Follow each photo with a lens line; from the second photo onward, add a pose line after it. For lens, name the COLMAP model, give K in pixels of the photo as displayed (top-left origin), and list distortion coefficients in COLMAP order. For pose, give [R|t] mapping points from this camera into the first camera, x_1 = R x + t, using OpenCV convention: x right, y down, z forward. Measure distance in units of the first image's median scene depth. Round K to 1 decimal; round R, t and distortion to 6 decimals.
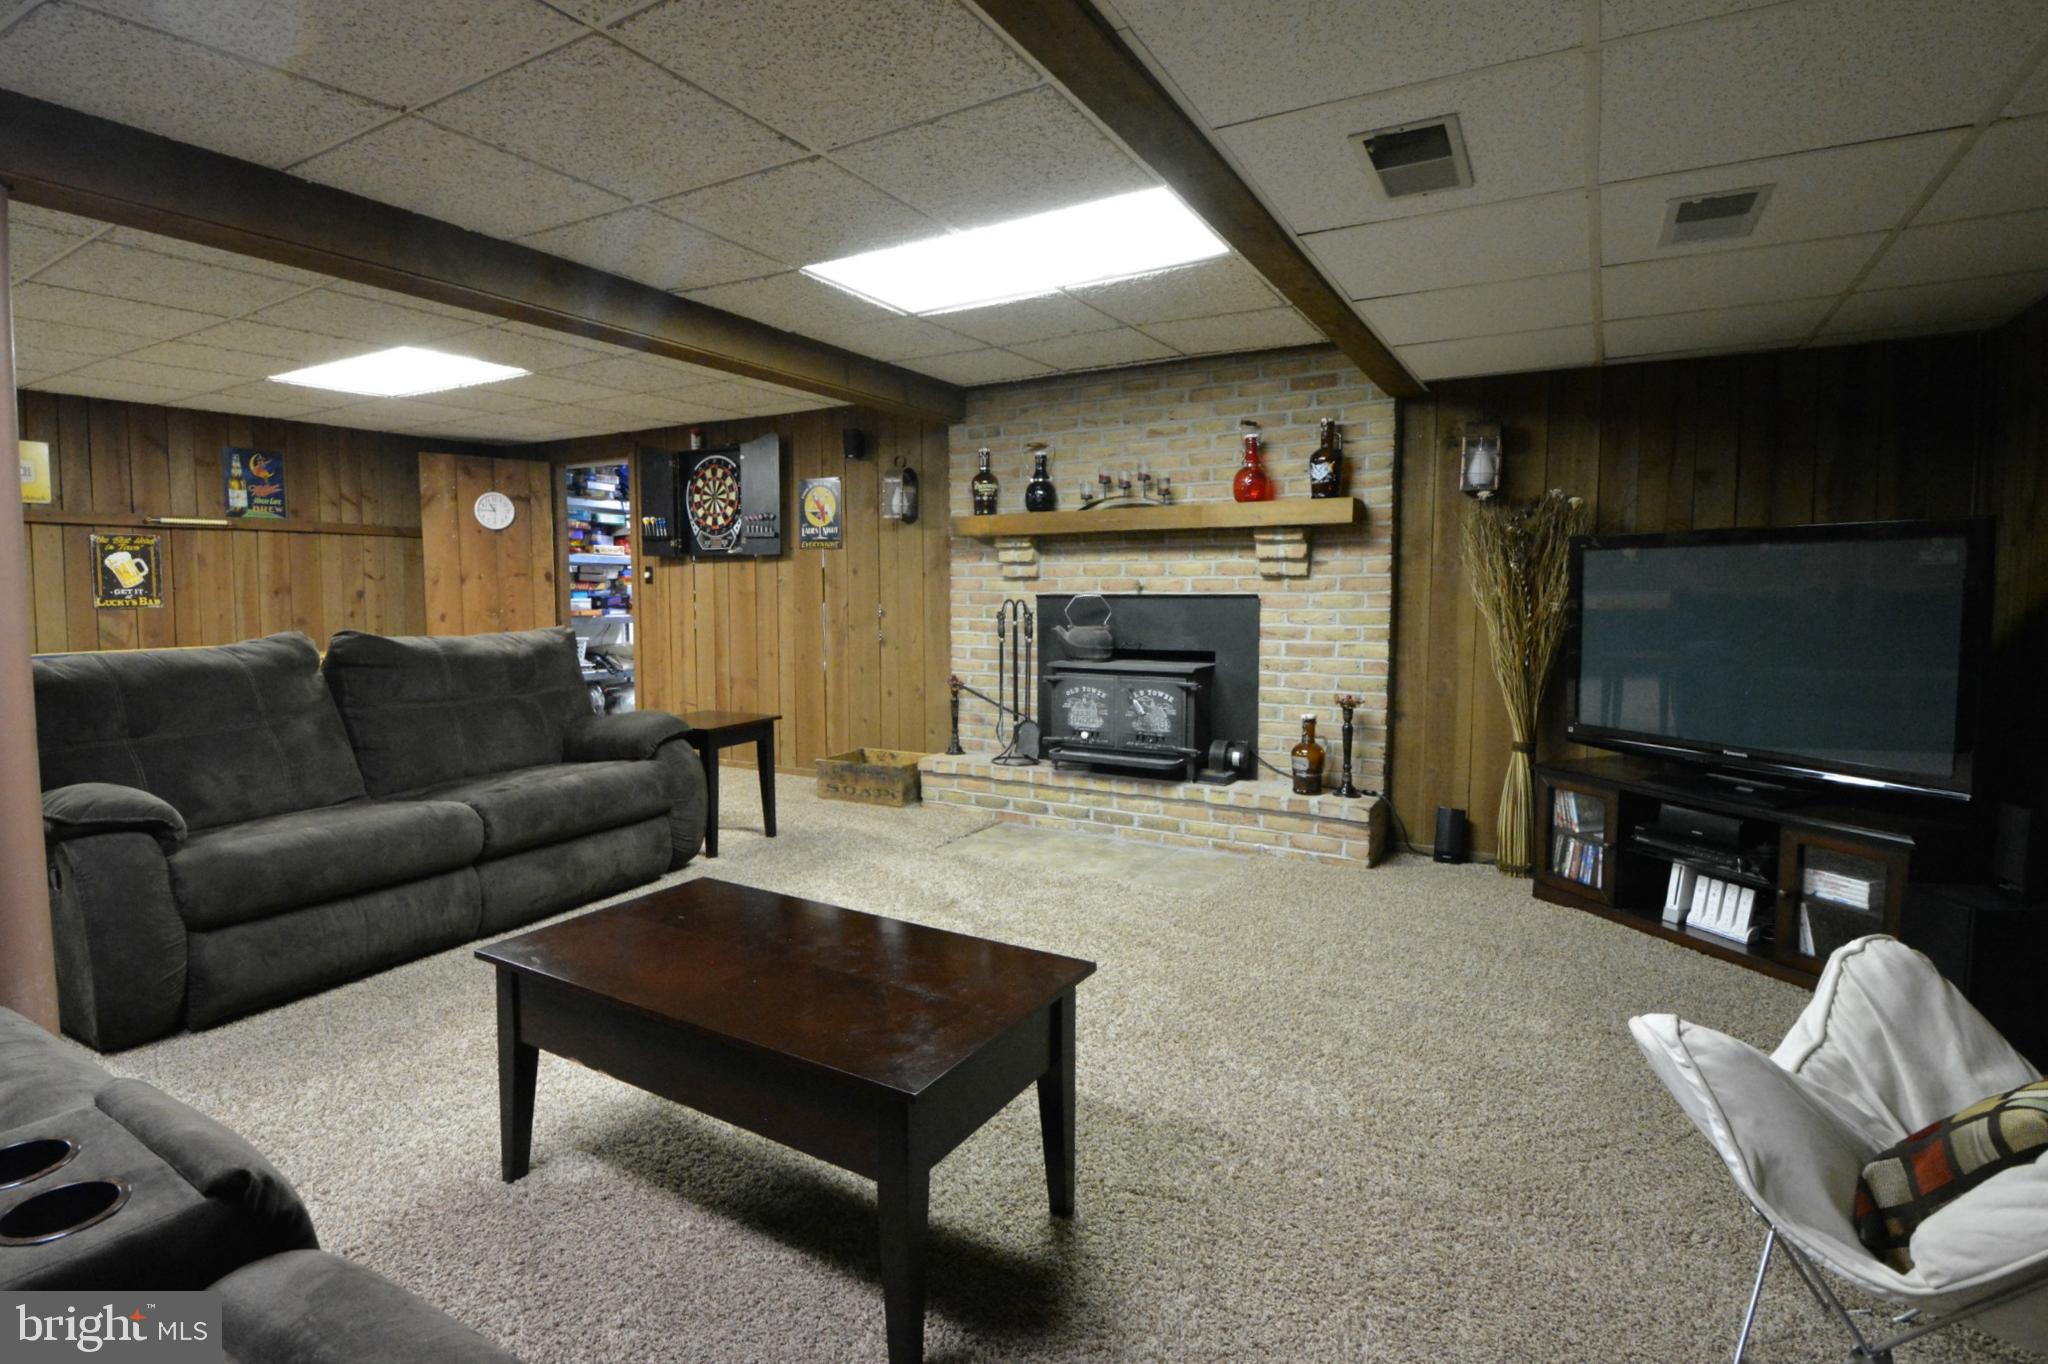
lens RADIAL K [[1009.4, 0, 990.9], [0, 1009.4, 665.1], [0, 0, 1]] dist [-0.002613, -0.002439]
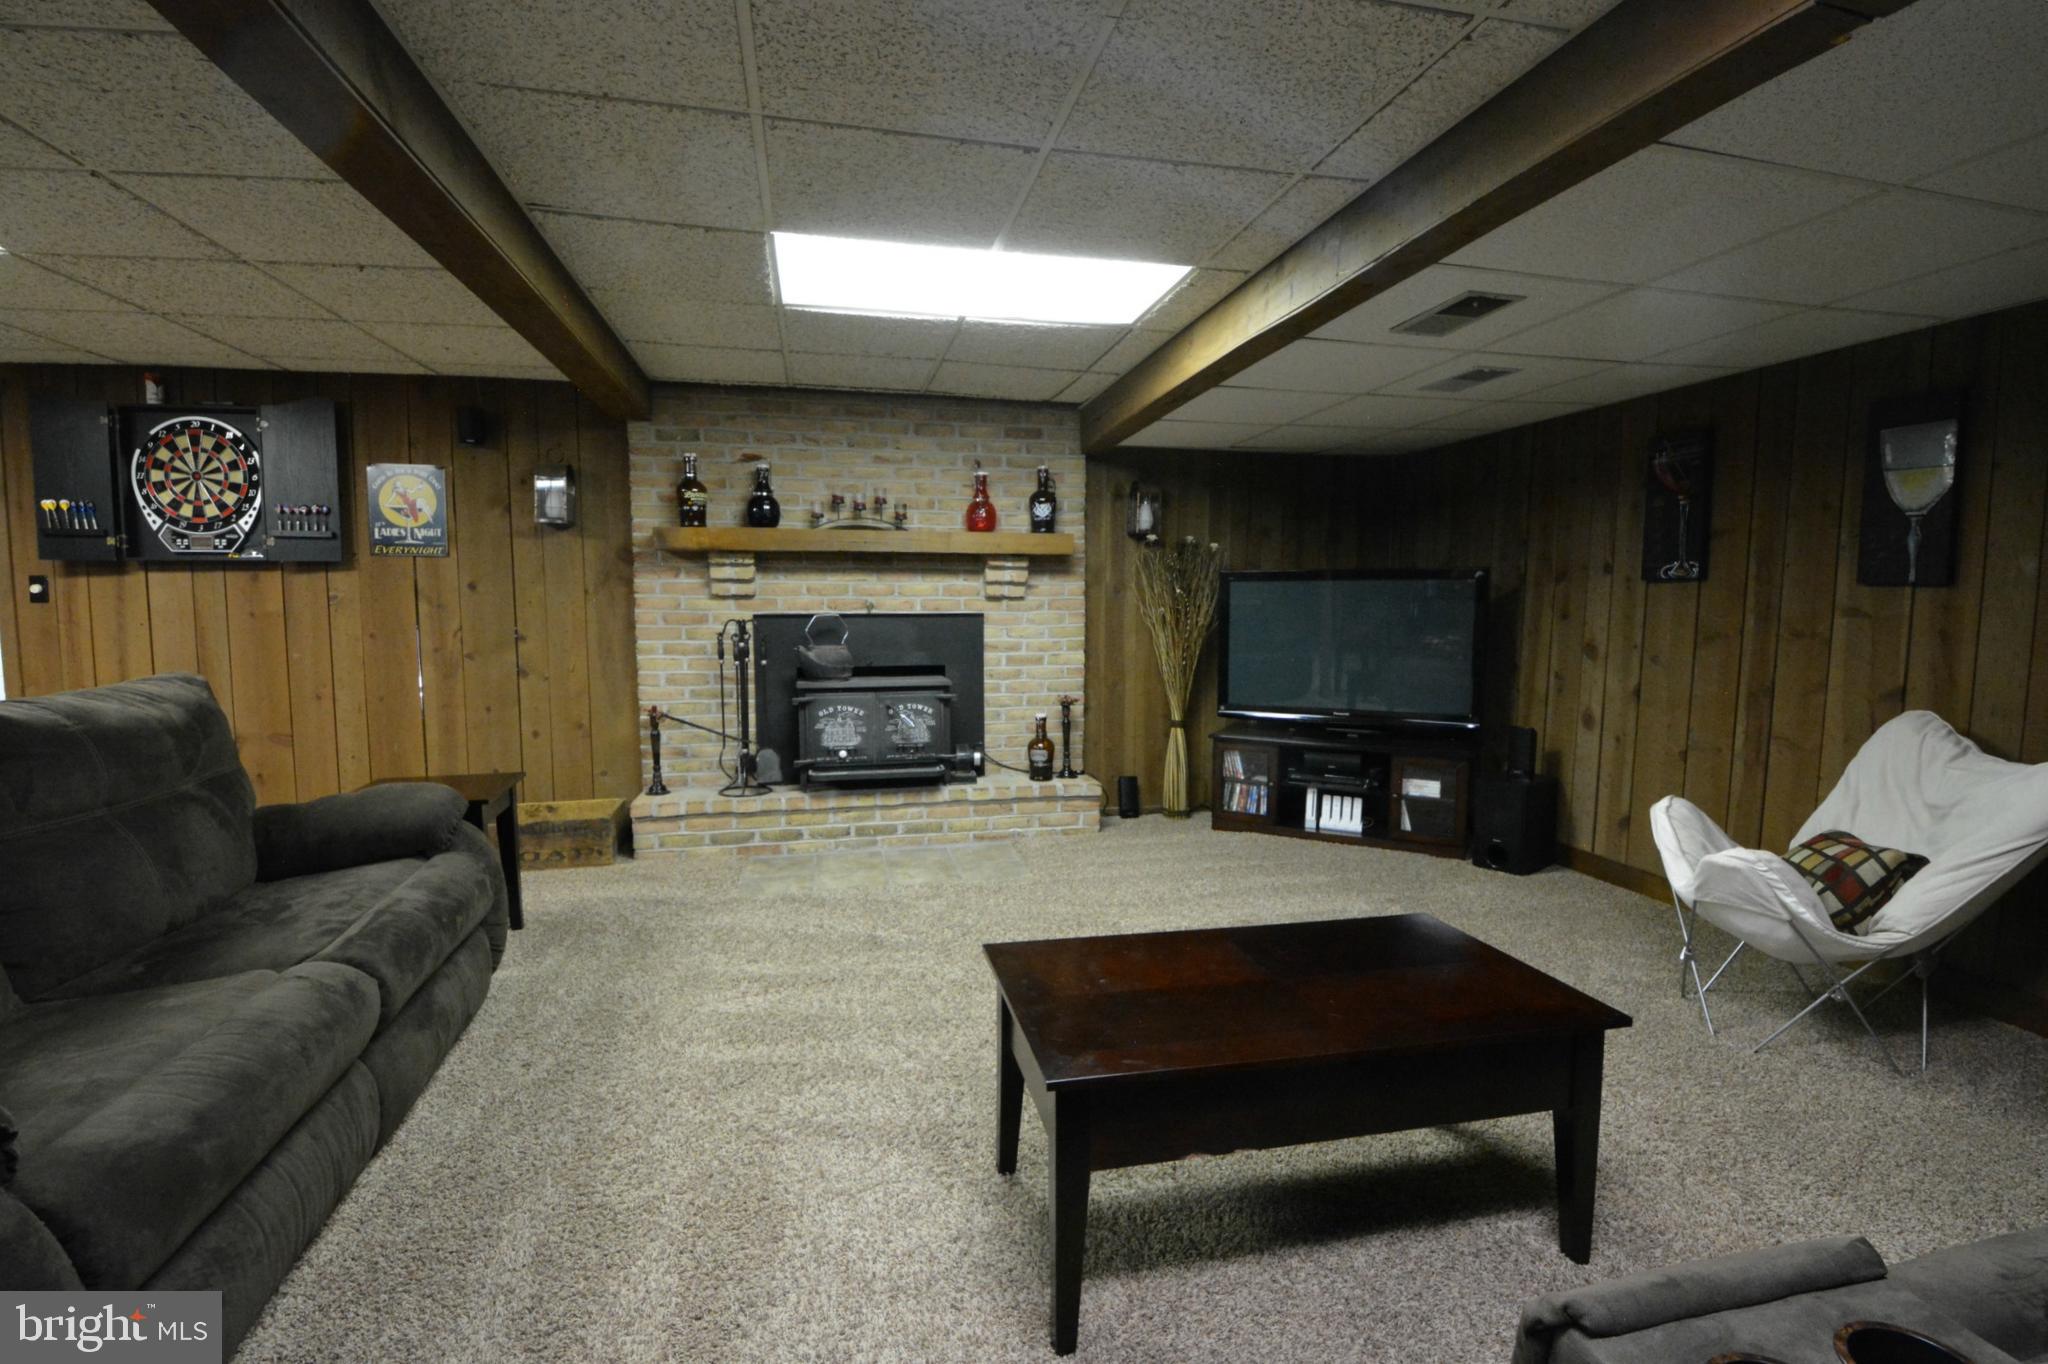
lens RADIAL K [[931.1, 0, 1010.5], [0, 931.1, 690.6], [0, 0, 1]] dist [-0.017146, -0.012091]
pose [[0.707198, -0.064247, 0.704091, -0.444938], [0.050420, 0.997910, 0.040416, -0.023196], [-0.705216, 0.006918, 0.708959, 0.226775]]
